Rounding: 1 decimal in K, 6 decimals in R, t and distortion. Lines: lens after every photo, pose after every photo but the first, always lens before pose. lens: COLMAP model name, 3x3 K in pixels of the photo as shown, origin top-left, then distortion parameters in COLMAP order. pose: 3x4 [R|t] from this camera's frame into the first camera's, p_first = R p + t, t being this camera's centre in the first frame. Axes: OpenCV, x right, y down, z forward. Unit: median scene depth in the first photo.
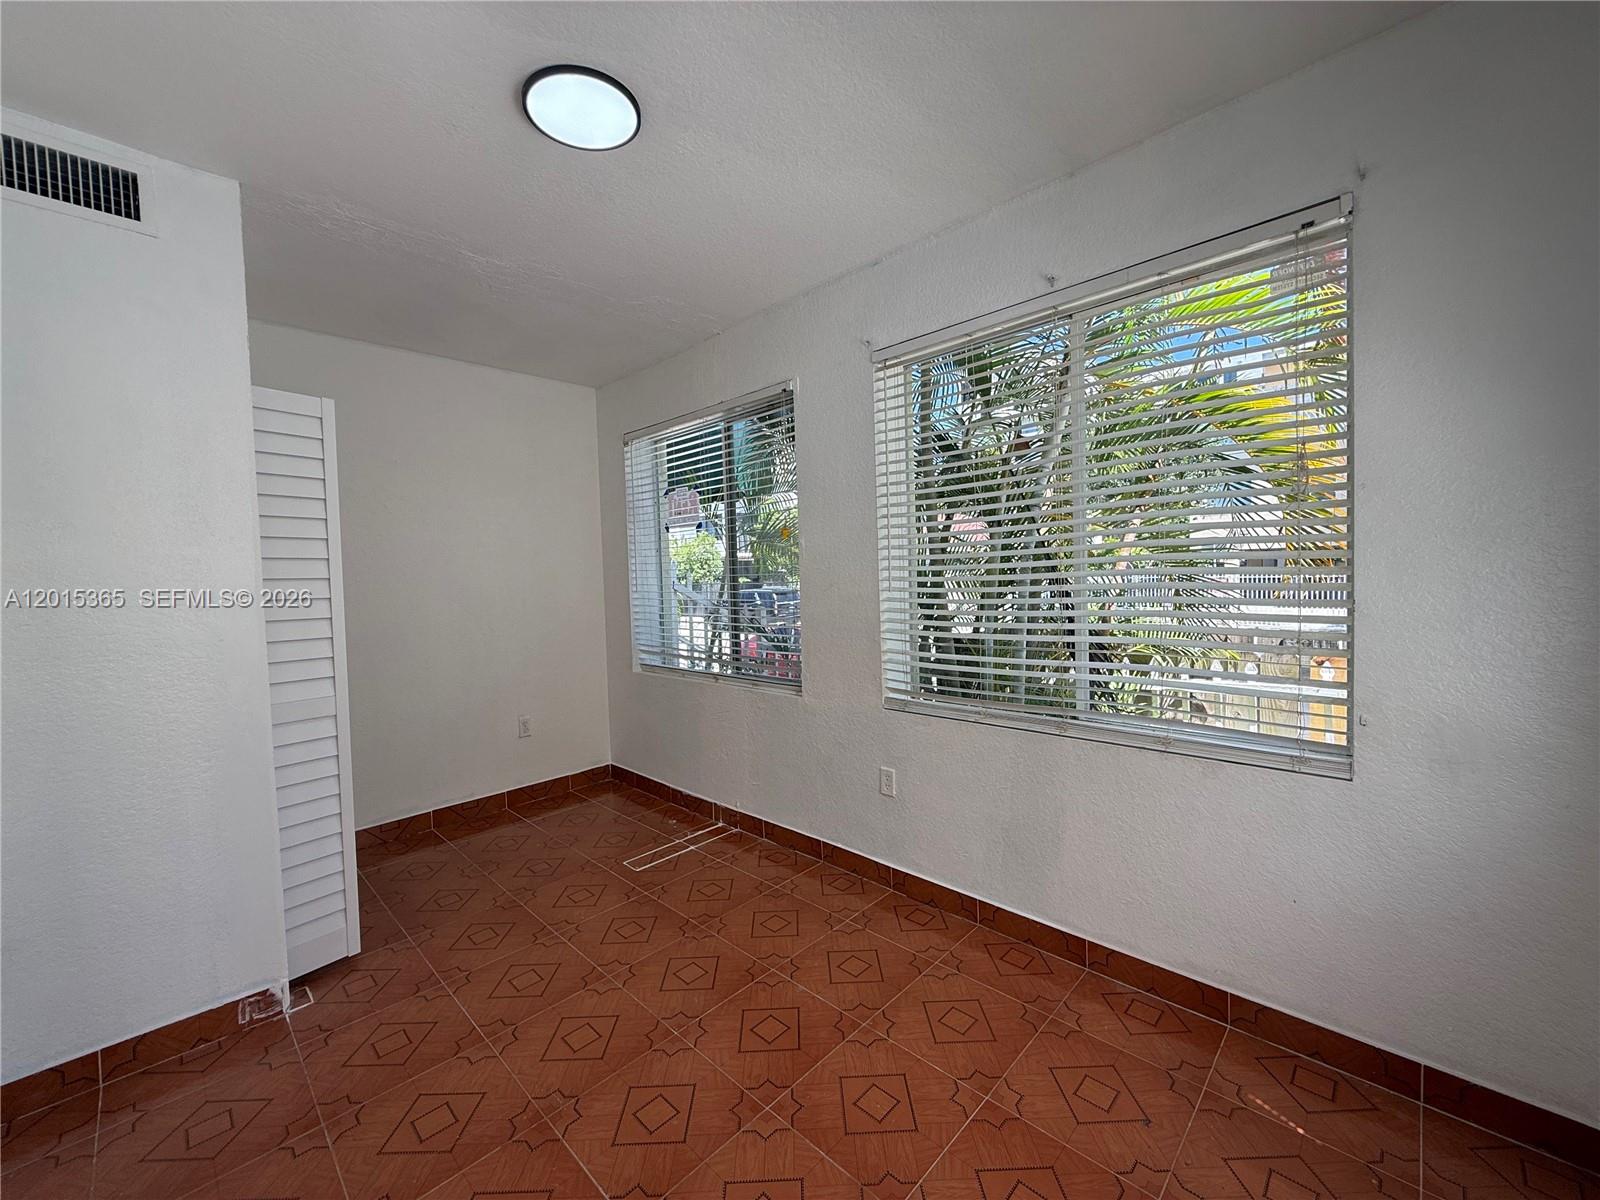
lens RADIAL K [[636.8, 0, 795.6], [0, 636.8, 599.9], [0, 0, 1]] dist [-0.002566, 0.000189]
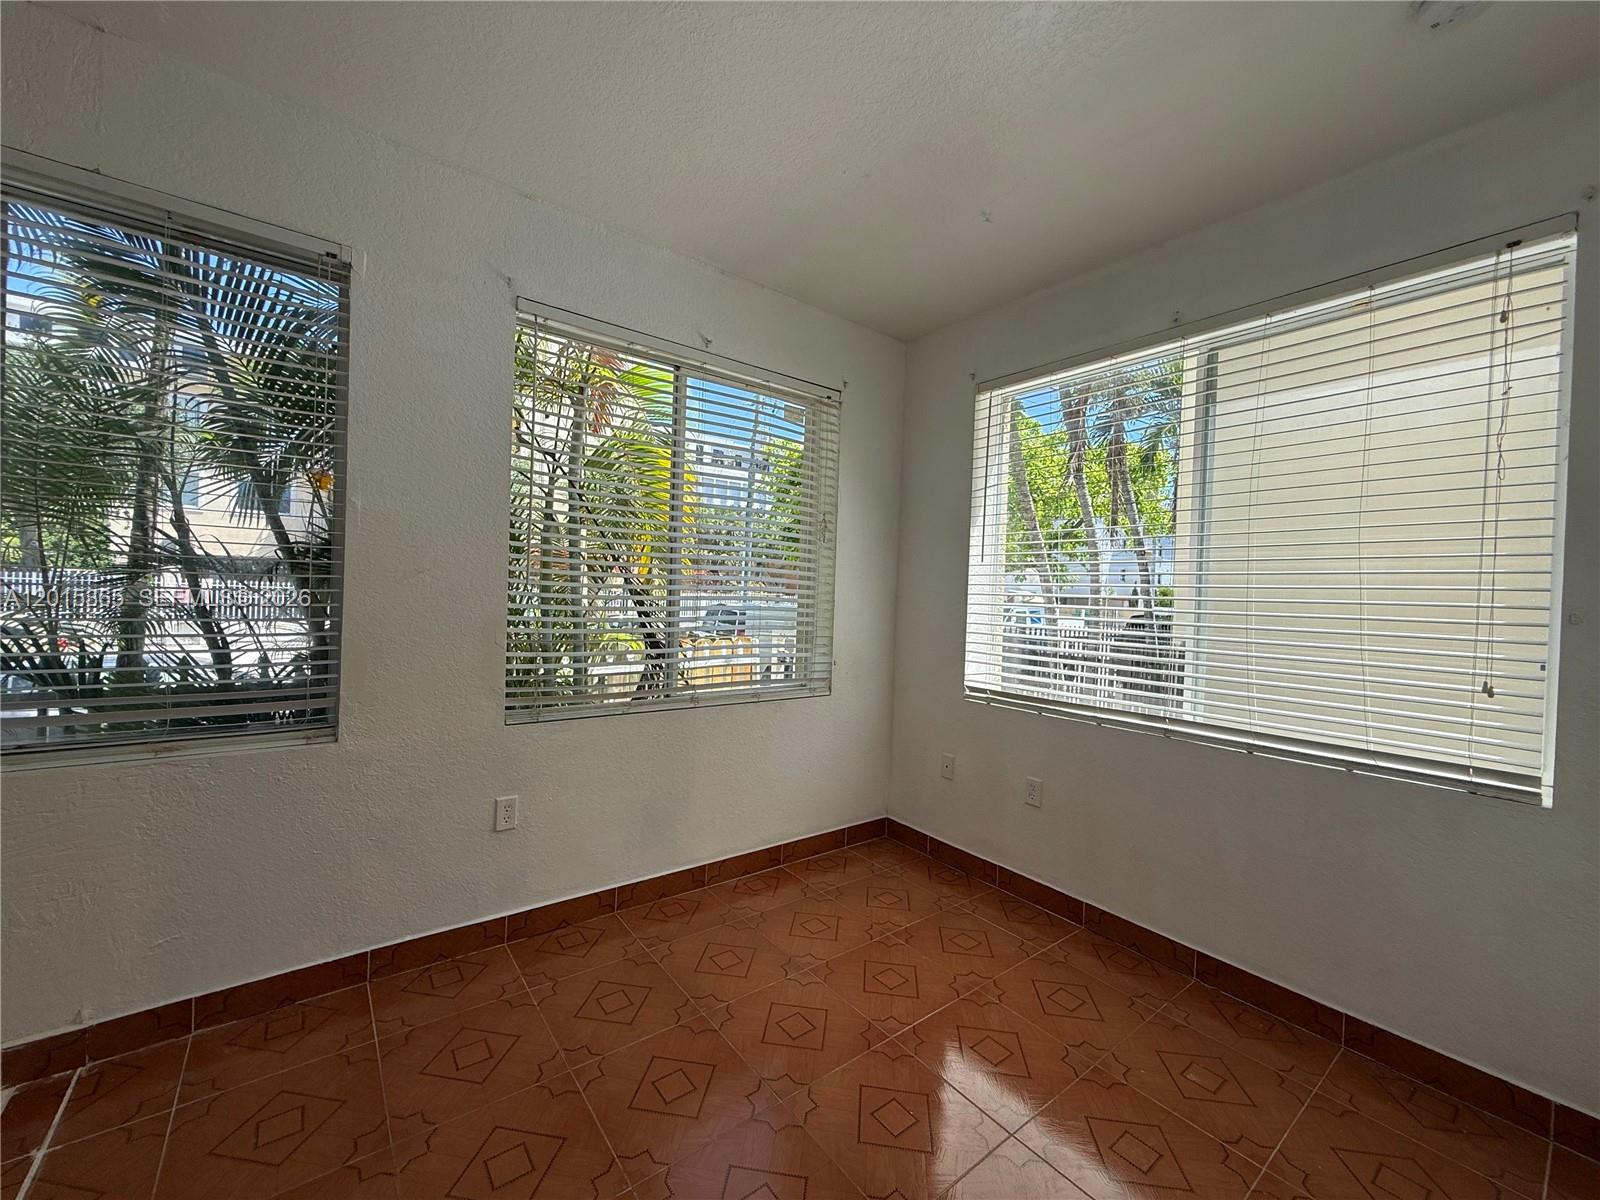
lens RADIAL K [[636.8, 0, 796.0], [0, 636.8, 601.2], [0, 0, 1]] dist [-0.002566, 0.000189]
pose [[0.134310, 0.020335, 0.990731, -0.728731], [0.000760, 0.999787, -0.020624, 0.030617], [-0.990939, 0.003523, 0.134266, 0.594838]]
